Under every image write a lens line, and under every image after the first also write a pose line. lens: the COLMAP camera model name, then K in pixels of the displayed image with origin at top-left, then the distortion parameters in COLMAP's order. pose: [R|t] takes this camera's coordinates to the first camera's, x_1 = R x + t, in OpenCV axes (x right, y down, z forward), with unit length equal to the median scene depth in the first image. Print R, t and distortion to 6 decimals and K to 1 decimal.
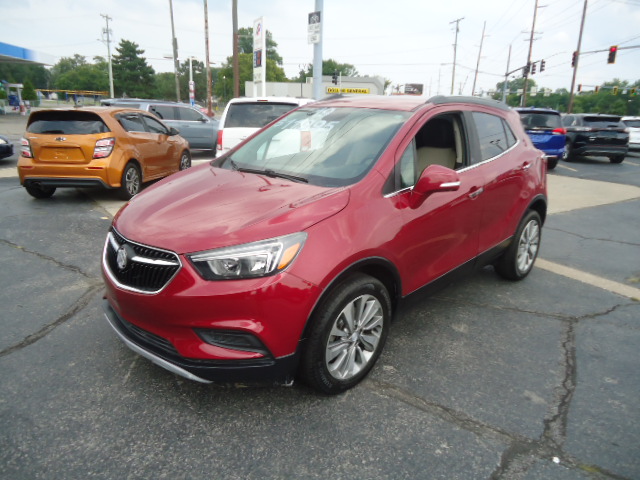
lens RADIAL K [[466.3, 0, 320.0], [0, 466.3, 240.0], [0, 0, 1]] dist [-0.006488, -0.003636]
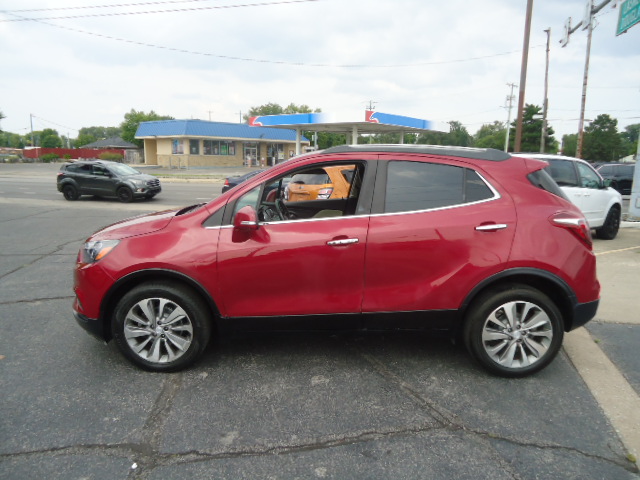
lens RADIAL K [[466.3, 0, 320.0], [0, 466.3, 240.0], [0, 0, 1]] dist [-0.006488, -0.003636]
pose [[0.675853, 0.108711, -0.728975, 0.397979], [-0.198987, 0.979247, -0.038453, -0.023125], [0.709667, 0.171045, 0.683459, 0.122362]]
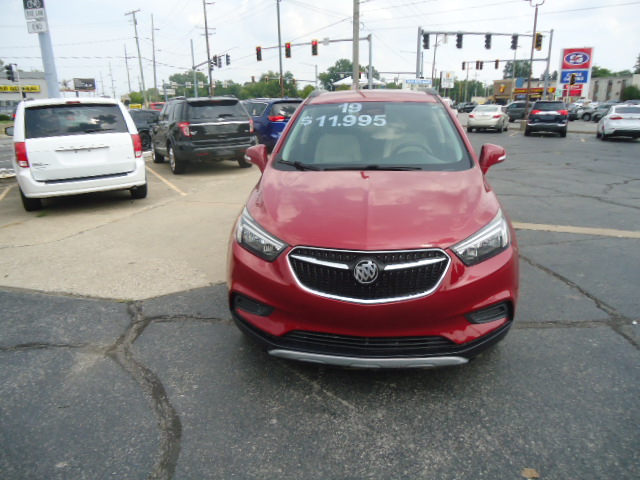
lens RADIAL K [[466.3, 0, 320.0], [0, 466.3, 240.0], [0, 0, 1]] dist [-0.006488, -0.003636]
pose [[0.792864, -0.213387, 0.570818, -0.295668], [0.206004, 0.975398, 0.078491, -0.033914], [-0.573523, 0.055358, 0.817317, 0.083148]]
